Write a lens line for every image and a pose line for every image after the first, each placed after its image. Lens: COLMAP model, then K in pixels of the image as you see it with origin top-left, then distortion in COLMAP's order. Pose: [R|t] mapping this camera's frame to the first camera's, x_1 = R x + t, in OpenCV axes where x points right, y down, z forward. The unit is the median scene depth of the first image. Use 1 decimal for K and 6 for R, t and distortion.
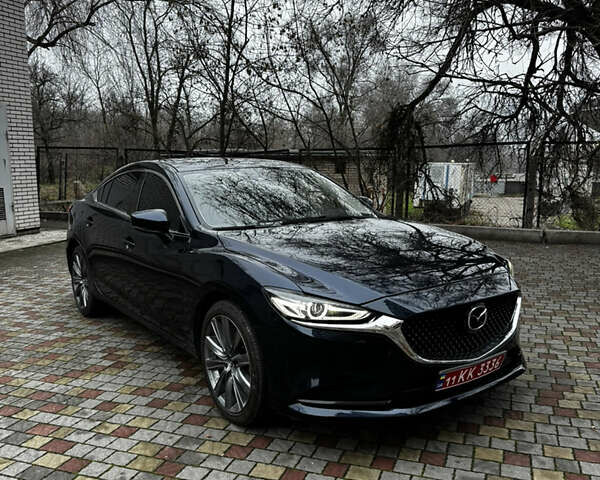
lens RADIAL K [[552.7, 0, 296.9], [0, 552.7, 240.1], [0, 0, 1]] dist [0.164693, -0.319554]
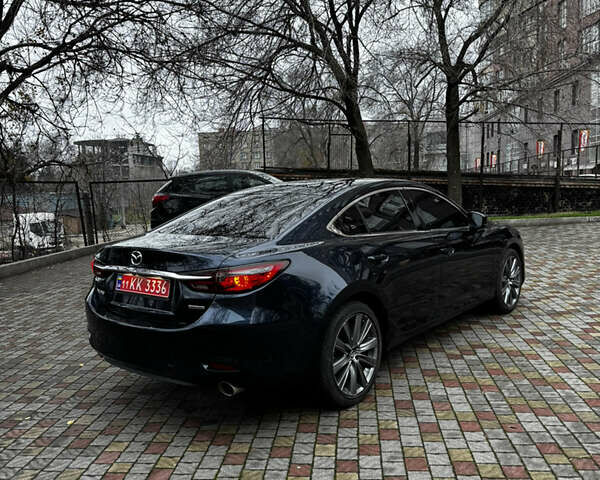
lens RADIAL K [[562.1, 0, 300.0], [0, 562.1, 240.0], [0, 0, 1]] dist [0.057062, -0.084116]
pose [[-0.254746, -0.073803, 0.964187, -1.462709], [0.177691, 0.976533, 0.121695, -0.226820], [-0.950542, 0.202329, -0.235654, 1.723587]]
